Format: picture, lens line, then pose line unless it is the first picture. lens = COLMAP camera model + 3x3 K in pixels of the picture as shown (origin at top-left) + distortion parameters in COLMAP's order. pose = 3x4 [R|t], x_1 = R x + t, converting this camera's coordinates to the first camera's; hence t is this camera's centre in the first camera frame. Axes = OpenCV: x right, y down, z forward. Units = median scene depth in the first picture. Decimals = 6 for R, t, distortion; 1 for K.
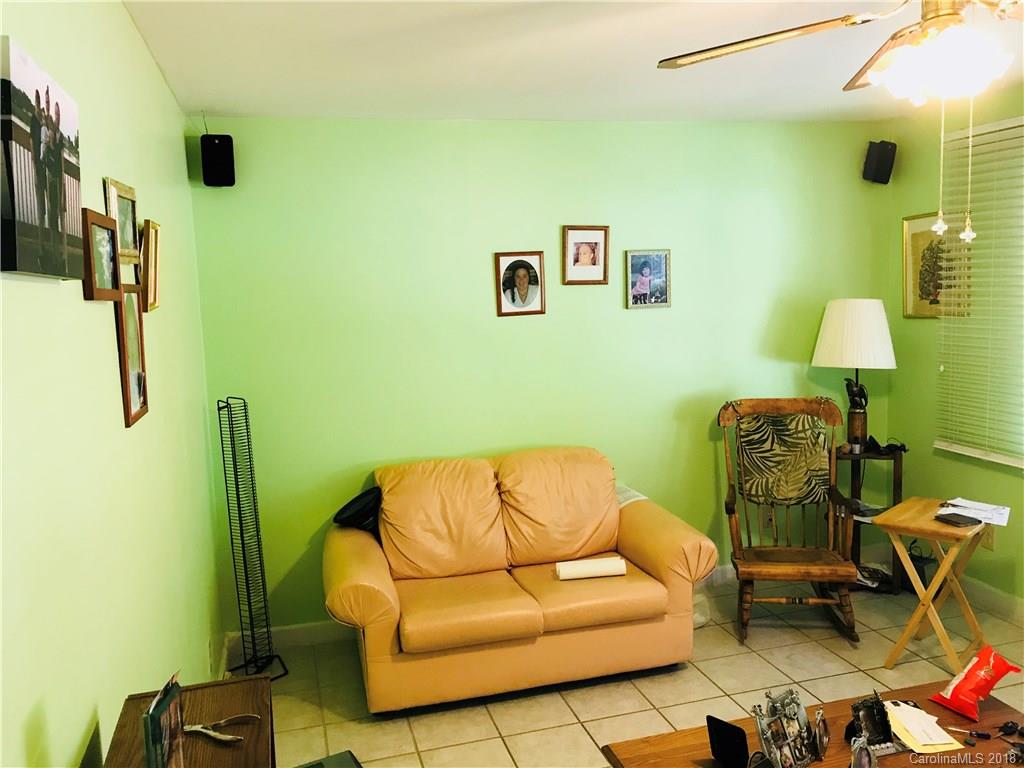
lens RADIAL K [[856.2, 0, 512.0], [0, 856.2, 384.0], [0, 0, 1]] dist [0.035310, -0.006991]
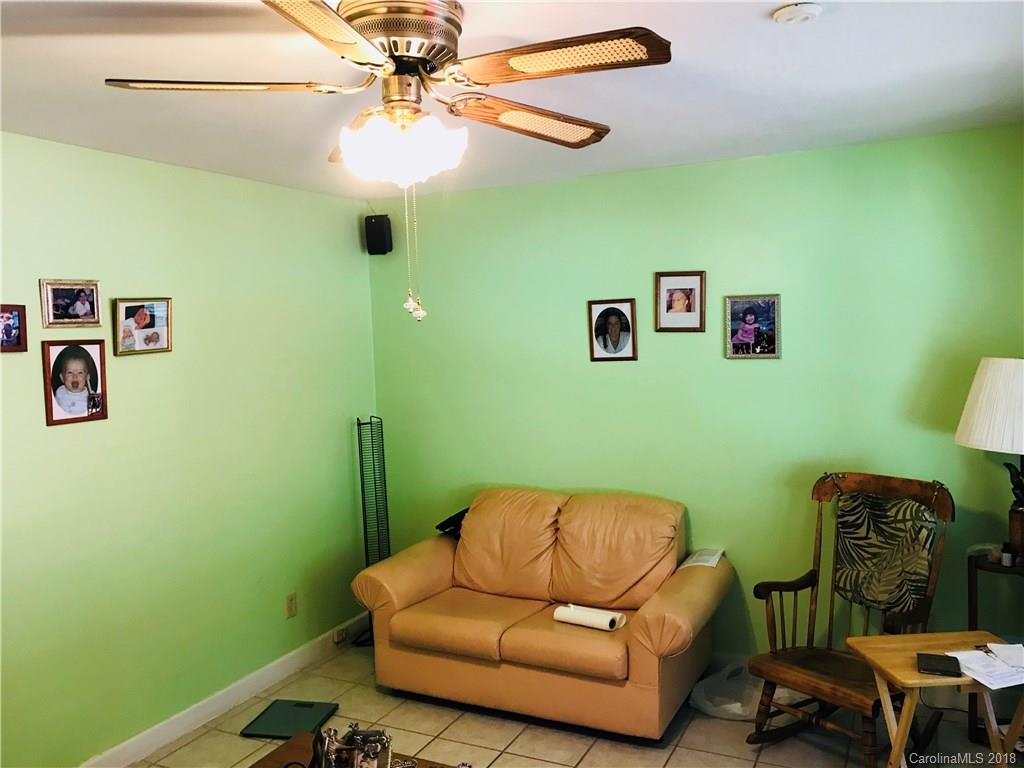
lens RADIAL K [[856.2, 0, 512.0], [0, 856.2, 384.0], [0, 0, 1]] dist [0.035310, -0.006991]
pose [[0.741468, 0.060101, -0.668291, 0.598787], [-0.075740, 0.997112, 0.005639, -0.049077], [0.666700, 0.046435, 0.743879, 0.158970]]
